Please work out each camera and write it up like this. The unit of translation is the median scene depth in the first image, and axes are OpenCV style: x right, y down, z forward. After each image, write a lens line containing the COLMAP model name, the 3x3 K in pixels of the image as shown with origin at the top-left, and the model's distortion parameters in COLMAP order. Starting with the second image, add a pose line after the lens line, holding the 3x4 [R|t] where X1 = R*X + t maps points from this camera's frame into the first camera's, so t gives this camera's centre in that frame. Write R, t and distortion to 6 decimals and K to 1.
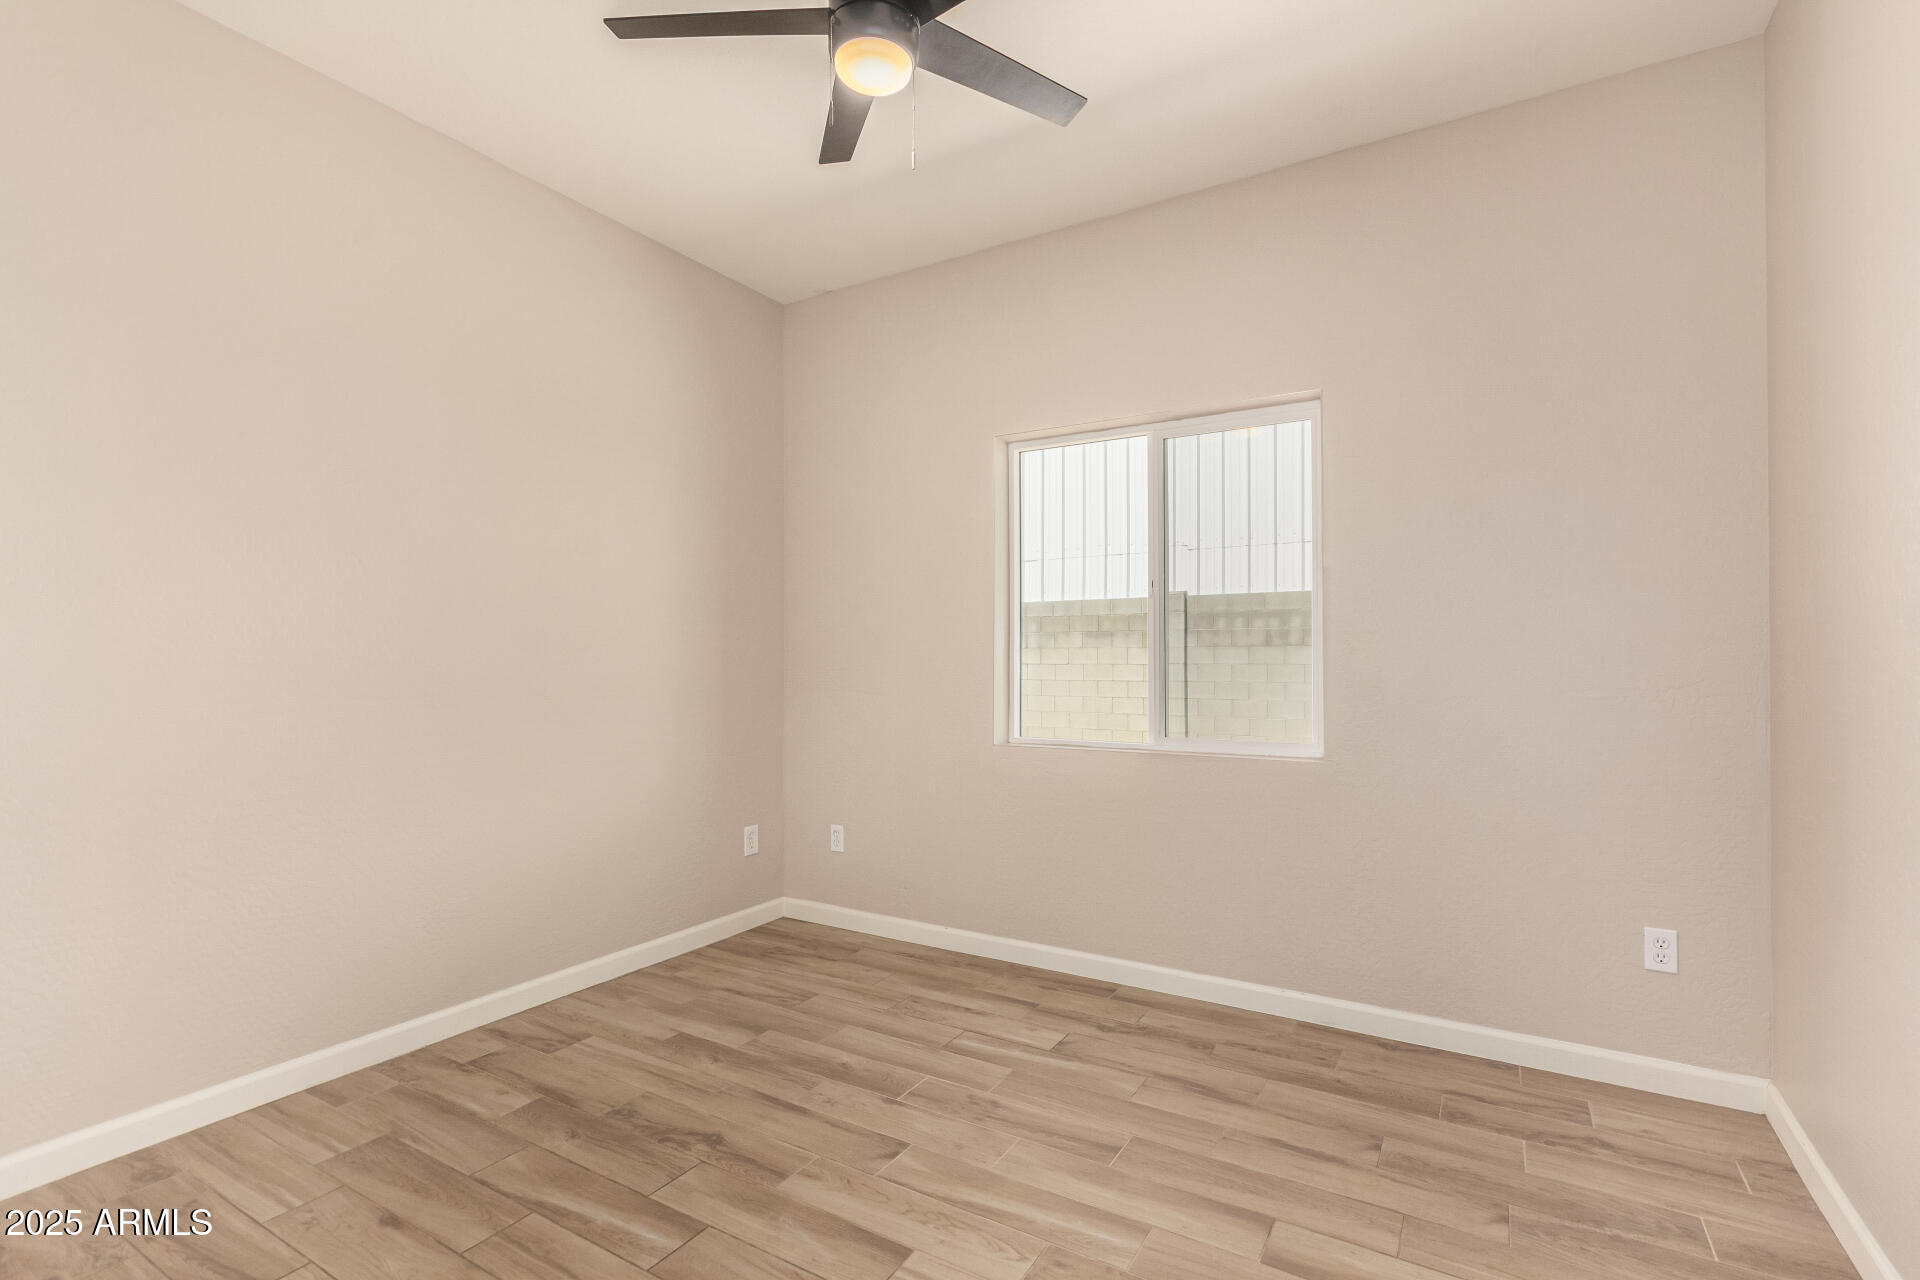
lens RADIAL K [[886.3, 0, 960.2], [0, 886.3, 638.4], [0, 0, 1]] dist [-0.000329, 0.003292]
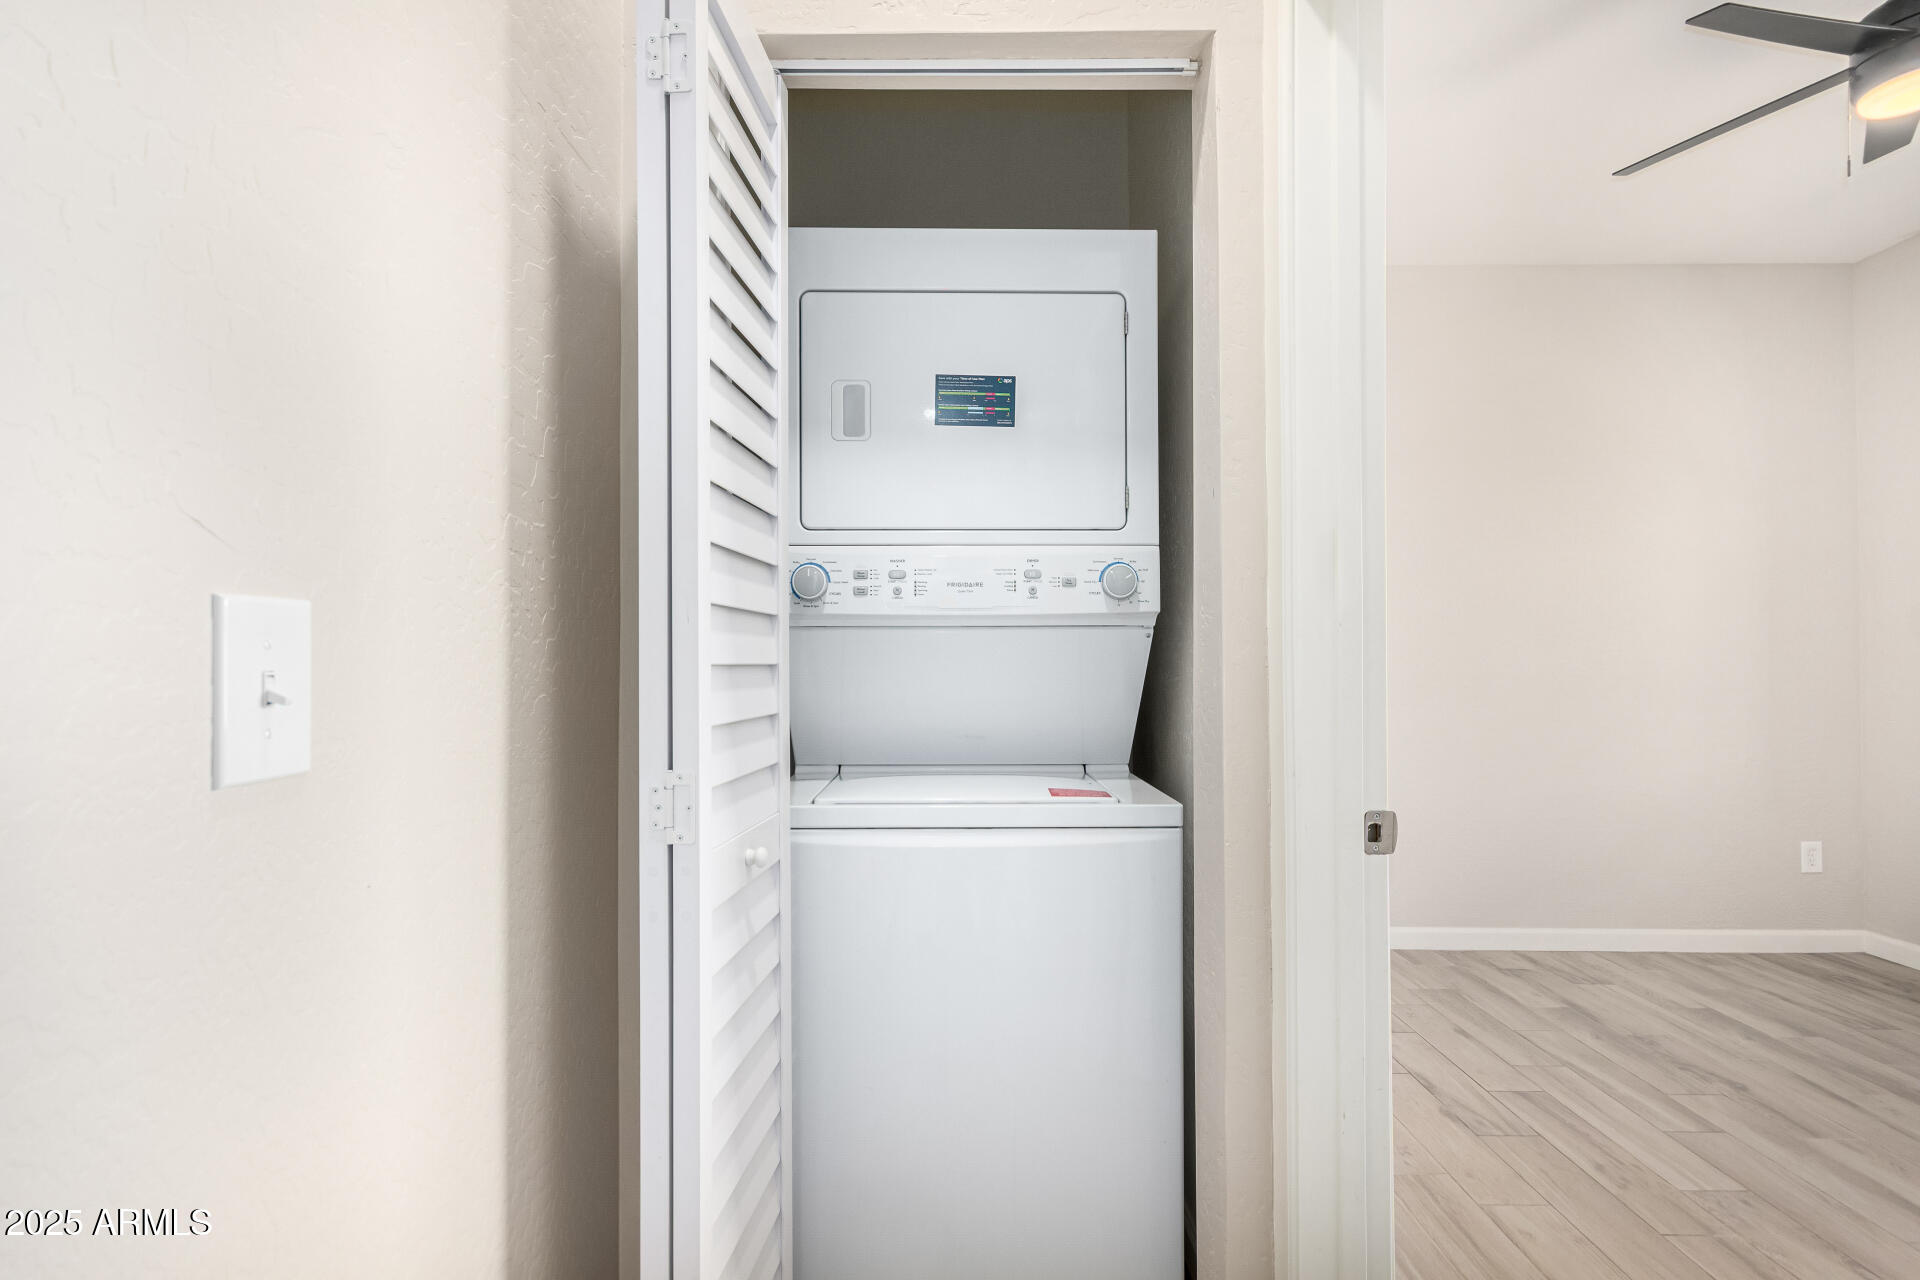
lens RADIAL K [[886.3, 0, 961.2], [0, 886.3, 644.8], [0, 0, 1]] dist [-0.000329, 0.003292]
pose [[0.515076, -0.009199, -0.857095, 0.160816], [0.016675, 0.999861, -0.000711, -0.013112], [0.856982, -0.013926, 0.515157, -0.364042]]
